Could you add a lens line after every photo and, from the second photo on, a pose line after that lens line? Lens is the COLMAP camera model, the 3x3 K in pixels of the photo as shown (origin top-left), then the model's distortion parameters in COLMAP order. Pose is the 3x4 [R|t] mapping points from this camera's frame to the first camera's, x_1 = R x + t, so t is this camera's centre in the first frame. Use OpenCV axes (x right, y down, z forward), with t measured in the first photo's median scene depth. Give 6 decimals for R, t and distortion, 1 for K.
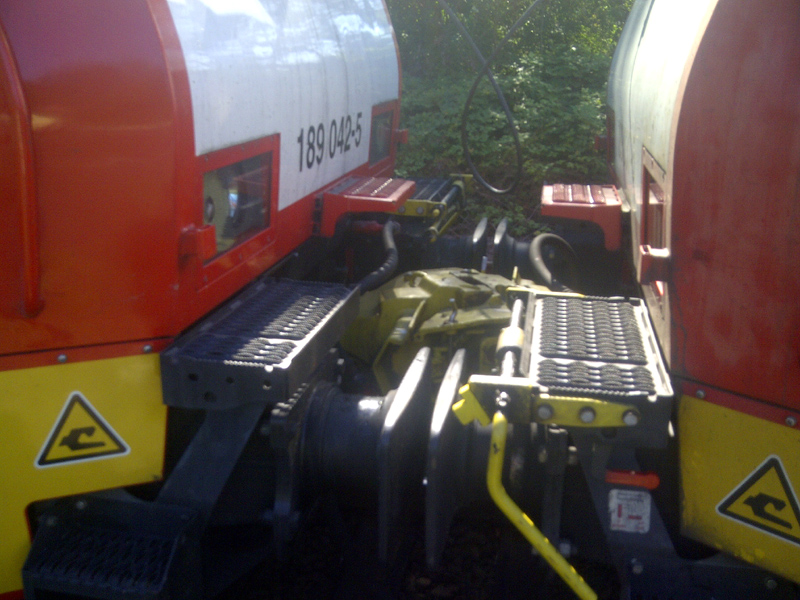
lens RADIAL K [[814.9, 0, 400.0], [0, 814.9, 300.0], [0, 0, 1]] dist [-0.018188, -0.027428]
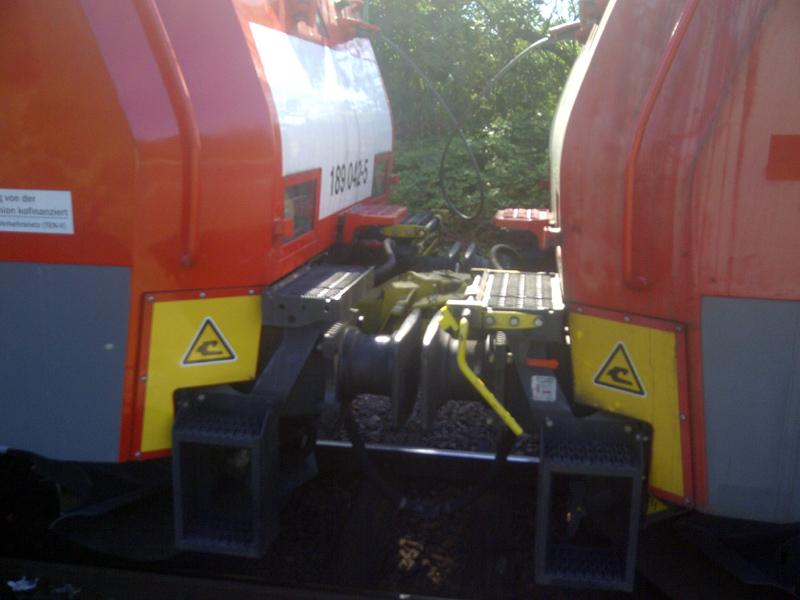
lens RADIAL K [[814.9, 0, 400.0], [0, 814.9, 300.0], [0, 0, 1]] dist [-0.018188, -0.027428]
pose [[0.999622, -0.001259, 0.027479, -0.053670], [0.003320, 0.997172, -0.075081, 0.195472], [-0.027306, 0.075143, 0.996799, -0.633075]]
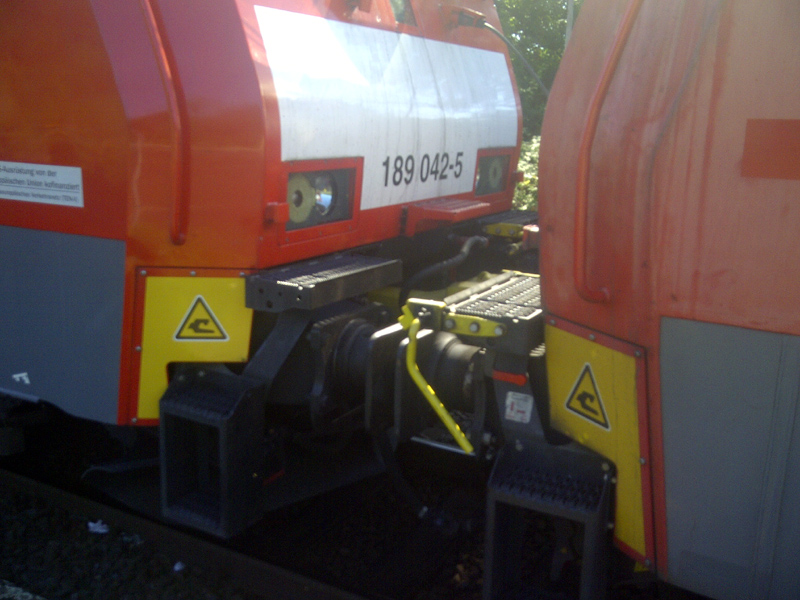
lens RADIAL K [[814.9, 0, 400.0], [0, 814.9, 300.0], [0, 0, 1]] dist [-0.018188, -0.027428]
pose [[0.948181, 0.083848, -0.306469, 0.493576], [-0.107631, 0.992286, -0.061514, 0.173851], [0.298947, 0.091312, 0.949891, -0.460925]]
